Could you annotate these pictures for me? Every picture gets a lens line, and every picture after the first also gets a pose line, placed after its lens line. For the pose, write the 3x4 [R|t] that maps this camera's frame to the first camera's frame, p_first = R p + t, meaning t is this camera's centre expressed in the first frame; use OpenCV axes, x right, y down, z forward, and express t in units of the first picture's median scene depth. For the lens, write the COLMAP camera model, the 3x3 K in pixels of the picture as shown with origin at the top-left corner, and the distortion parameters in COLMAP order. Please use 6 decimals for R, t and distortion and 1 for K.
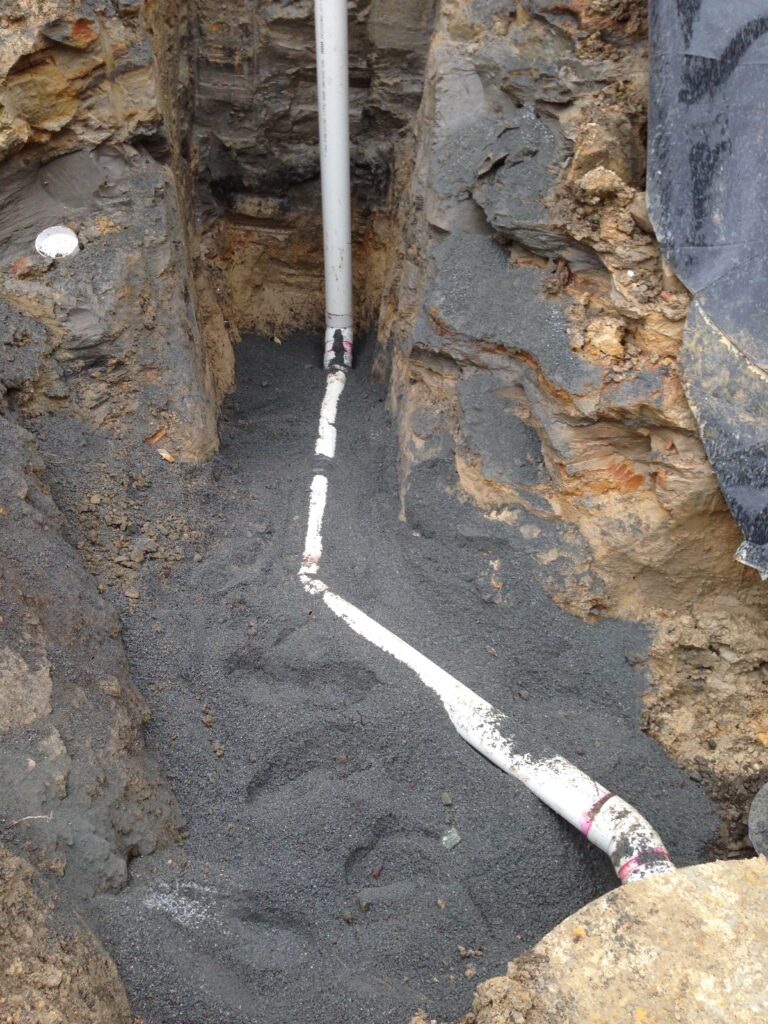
lens RADIAL K [[945.9, 0, 373.2], [0, 945.9, 516.1], [0, 0, 1]] dist [0.135990, -0.257010]
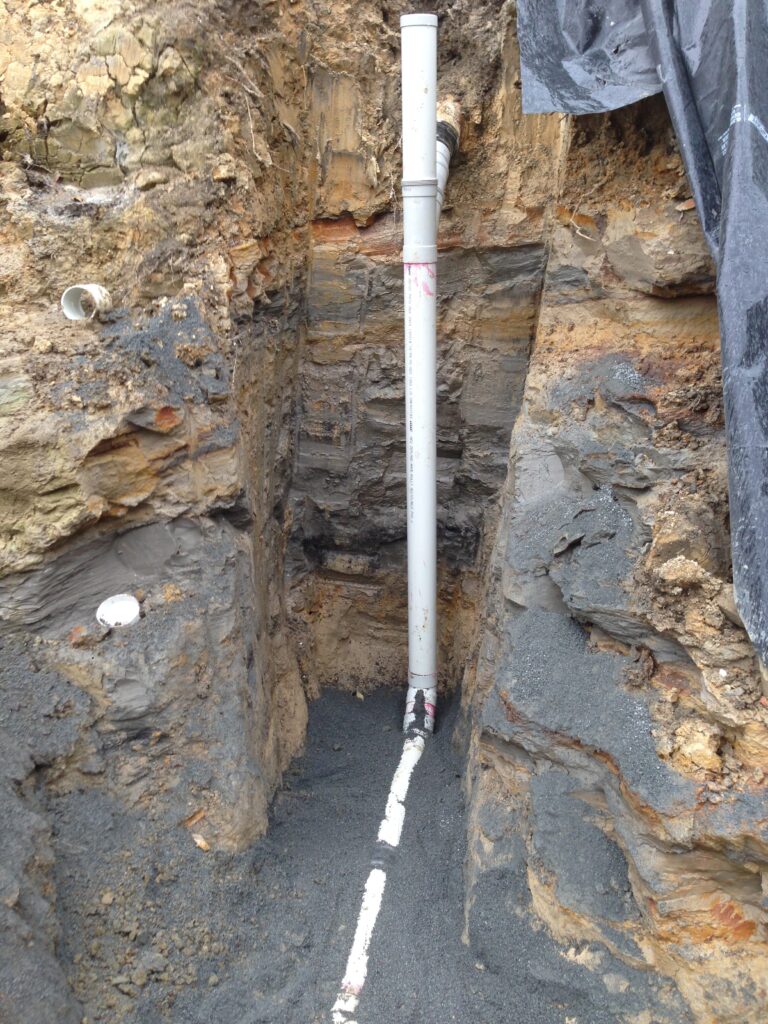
lens RADIAL K [[945.9, 0, 373.2], [0, 945.9, 516.1], [0, 0, 1]] dist [0.135990, -0.257010]
pose [[0.990068, 0.020161, -0.139133, 0.063970], [-0.064406, 0.944746, -0.321414, -0.077161], [0.124965, 0.327183, 0.936662, 0.081644]]
